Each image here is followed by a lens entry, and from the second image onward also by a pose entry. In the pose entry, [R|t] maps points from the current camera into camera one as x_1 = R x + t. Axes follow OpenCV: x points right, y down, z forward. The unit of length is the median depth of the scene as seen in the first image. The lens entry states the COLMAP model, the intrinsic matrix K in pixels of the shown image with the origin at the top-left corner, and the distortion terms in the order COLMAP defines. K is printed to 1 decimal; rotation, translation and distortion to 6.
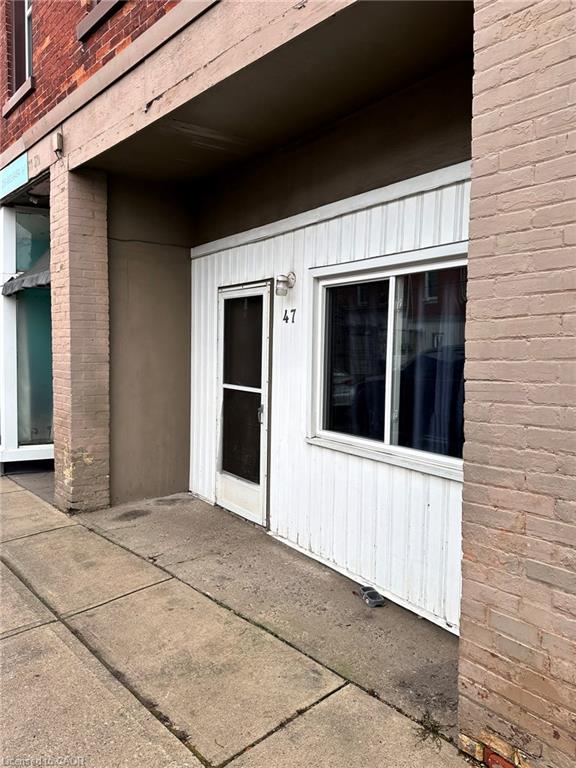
lens RADIAL K [[538.6, 0, 280.6], [0, 538.6, 384.3], [0, 0, 1]] dist [0.103052, -0.141815]
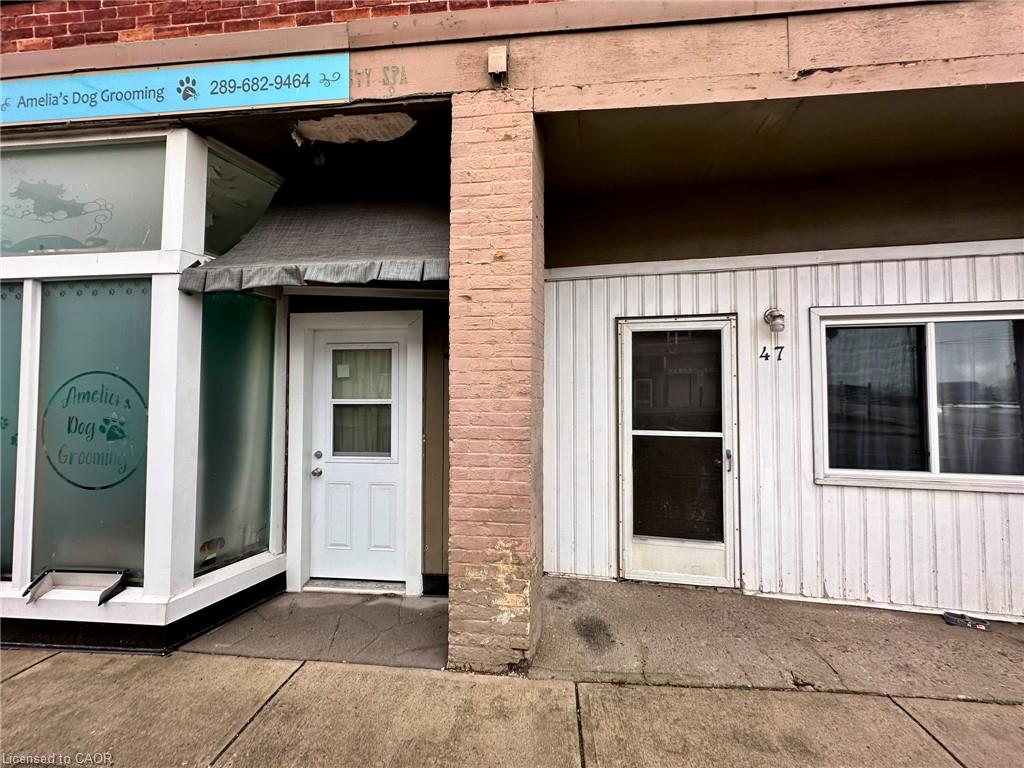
lens RADIAL K [[410.8, 0, 510.6], [0, 410.8, 384.5], [0, 0, 1]] dist [0.000300, 0.000148]
pose [[0.738337, 0.006640, 0.674399, -0.787969], [0.053981, 0.996162, -0.068907, -0.044598], [-0.672268, 0.087281, 0.735144, 0.749934]]
